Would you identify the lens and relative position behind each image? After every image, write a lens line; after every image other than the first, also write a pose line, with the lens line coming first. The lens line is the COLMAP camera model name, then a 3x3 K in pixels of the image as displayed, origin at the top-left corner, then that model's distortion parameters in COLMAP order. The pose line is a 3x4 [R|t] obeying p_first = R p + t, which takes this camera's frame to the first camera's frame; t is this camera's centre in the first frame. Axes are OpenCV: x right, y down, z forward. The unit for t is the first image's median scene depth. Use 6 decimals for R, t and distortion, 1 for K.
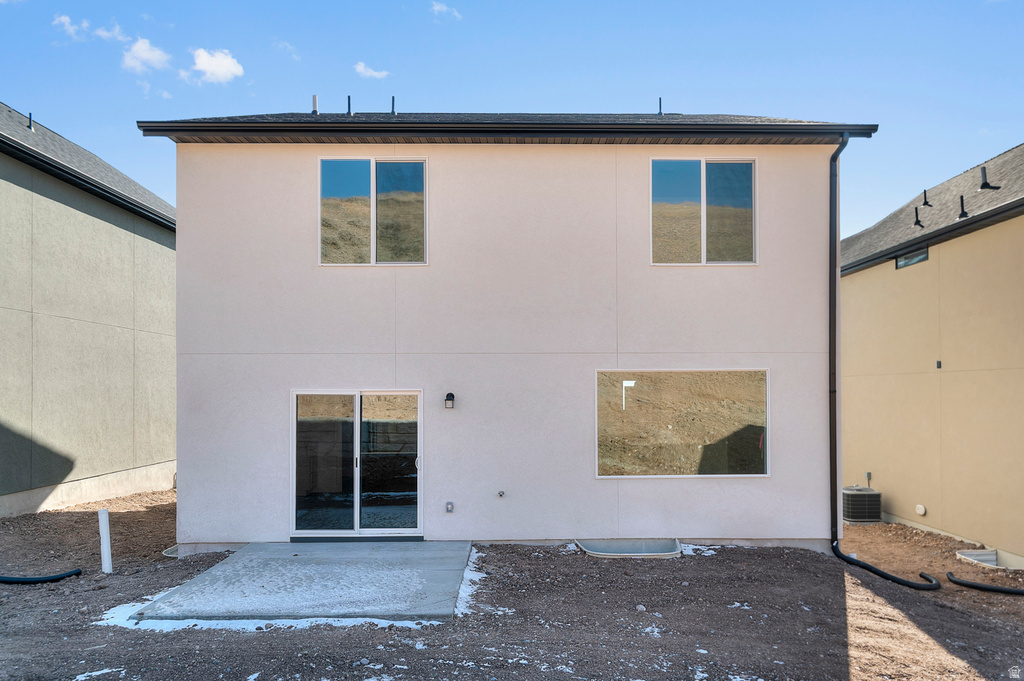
lens RADIAL K [[712.0, 0, 512.0], [0, 712.0, 340.5], [0, 0, 1]] dist [0.001349, -0.001798]
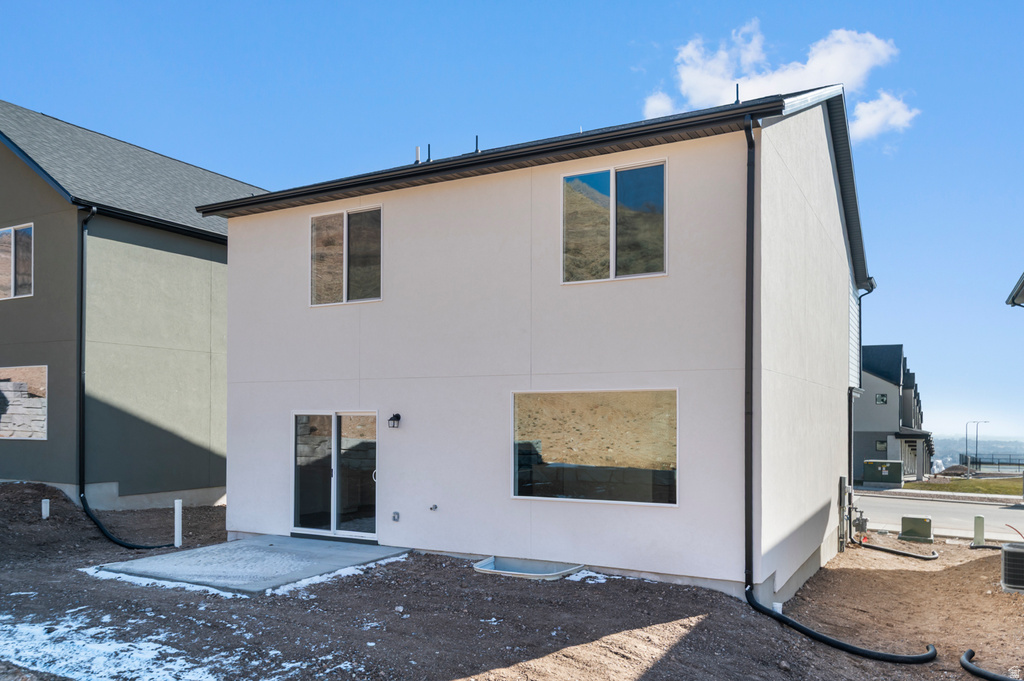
lens RADIAL K [[771.4, 0, 512.1], [0, 771.4, 358.7], [0, 0, 1]] dist [-0.001558, 0.001140]
pose [[0.872942, -0.032197, -0.486760, 0.666576], [0.029153, 0.999479, -0.013828, 0.009648], [0.486952, -0.002119, 0.873426, 0.037124]]
